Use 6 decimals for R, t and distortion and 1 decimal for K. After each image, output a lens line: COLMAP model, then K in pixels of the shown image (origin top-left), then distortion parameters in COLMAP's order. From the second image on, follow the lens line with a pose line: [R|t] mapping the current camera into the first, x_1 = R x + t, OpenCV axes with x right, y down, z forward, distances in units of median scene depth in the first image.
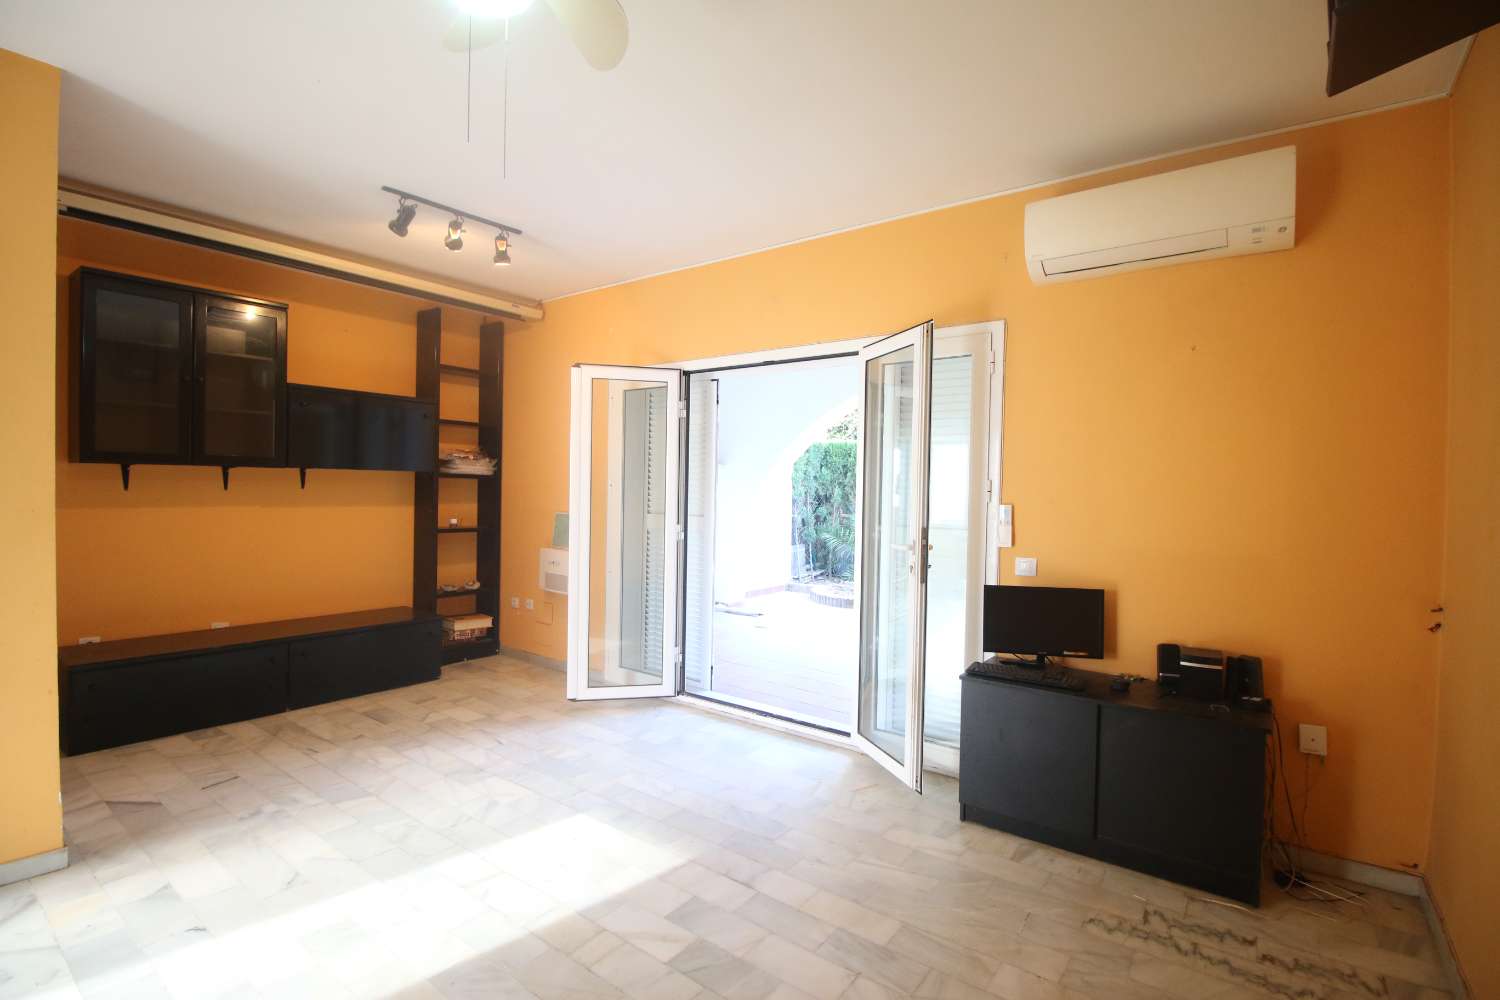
lens RADIAL K [[689.8, 0, 749.7], [0, 689.8, 505.0], [0, 0, 1]] dist [-0.000546, -0.012899]
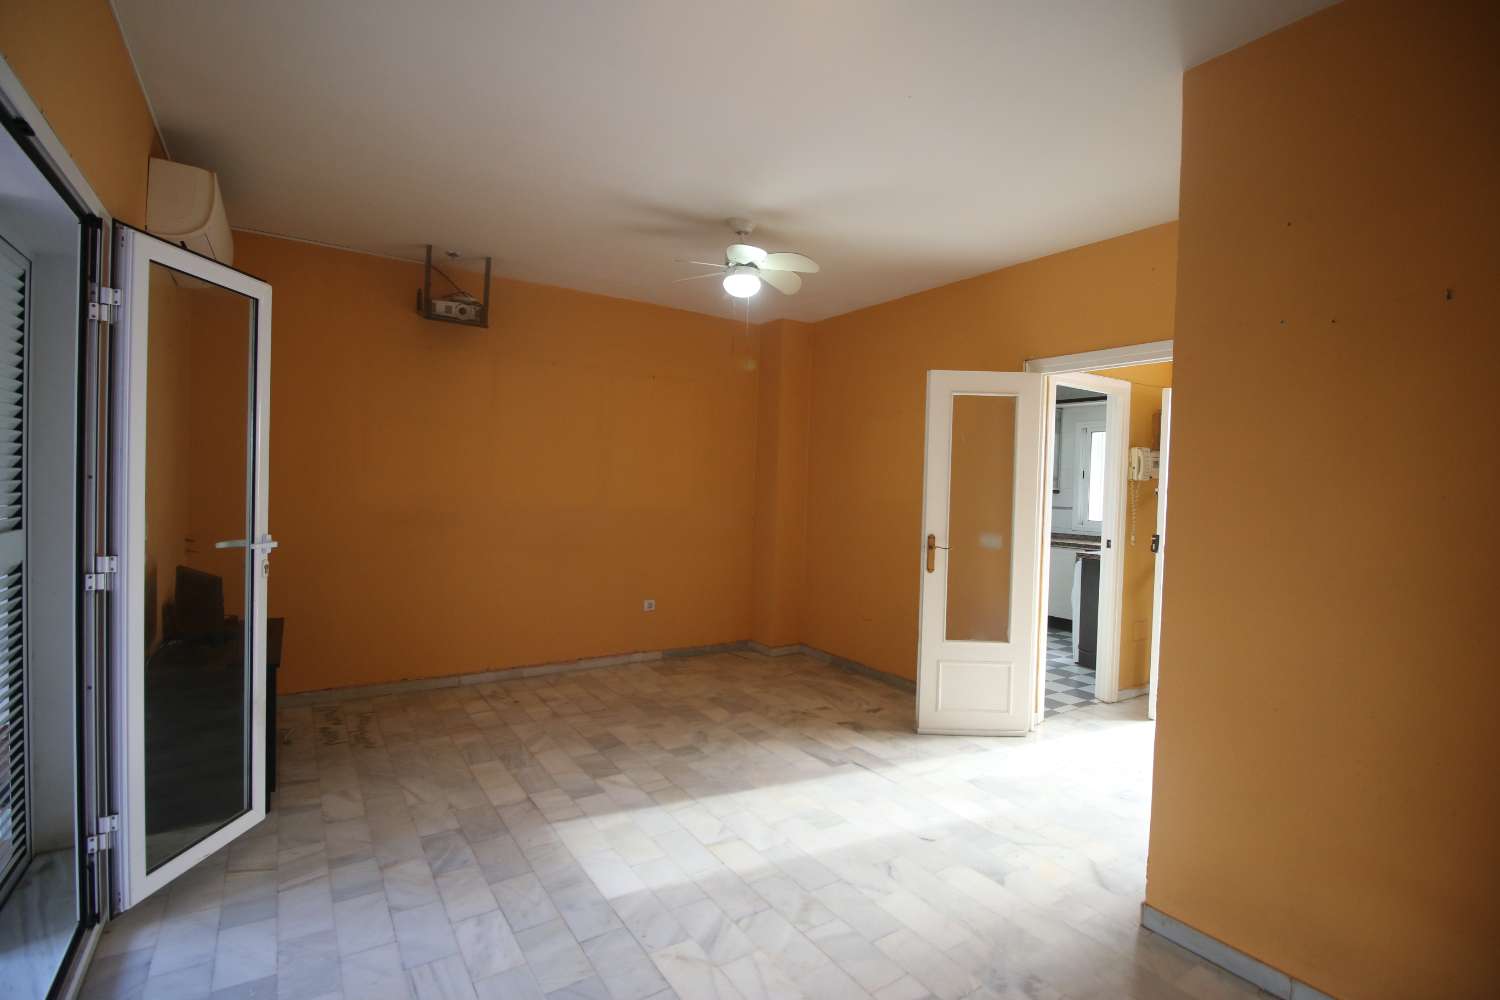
lens RADIAL K [[692.8, 0, 750.0], [0, 692.8, 500.0], [0, 0, 1]] dist [0.005934, -0.016926]
pose [[-0.941112, -0.056683, 0.333309, -0.446876], [-0.043406, 0.997944, 0.047154, -0.043355], [-0.335296, 0.029910, -0.941638, 1.175299]]
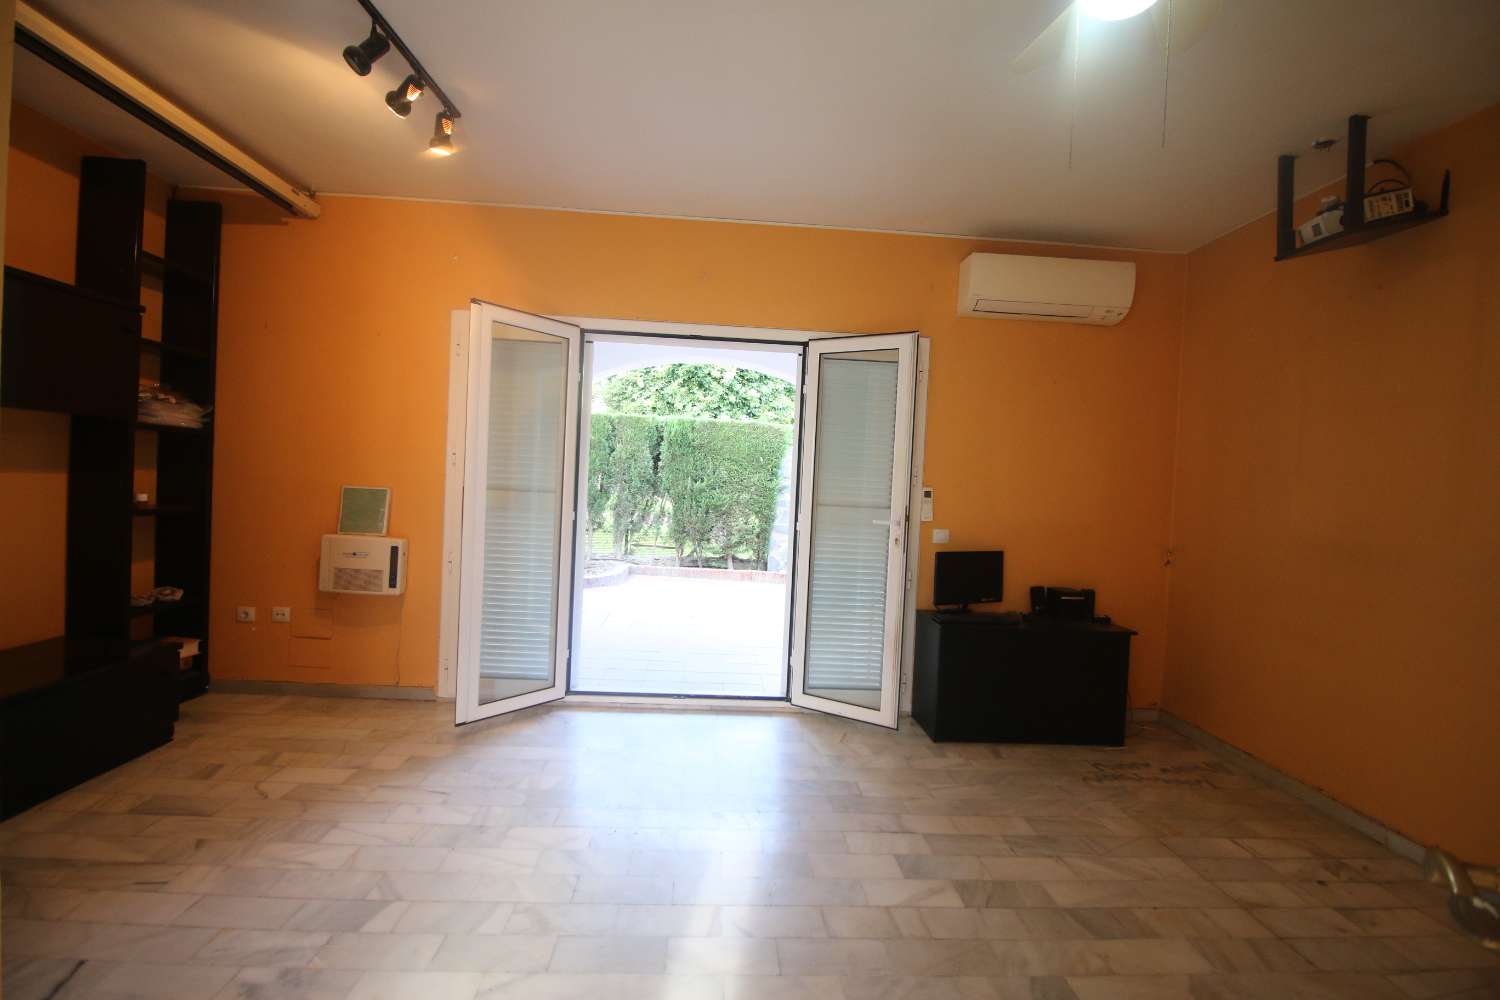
lens RADIAL K [[692.8, 0, 750.0], [0, 692.8, 500.0], [0, 0, 1]] dist [0.005934, -0.016926]
pose [[0.769116, 0.000783, 0.639109, -0.519399], [-0.019105, 0.999581, 0.021766, 0.001311], [-0.638824, -0.028951, 0.768808, 0.186069]]
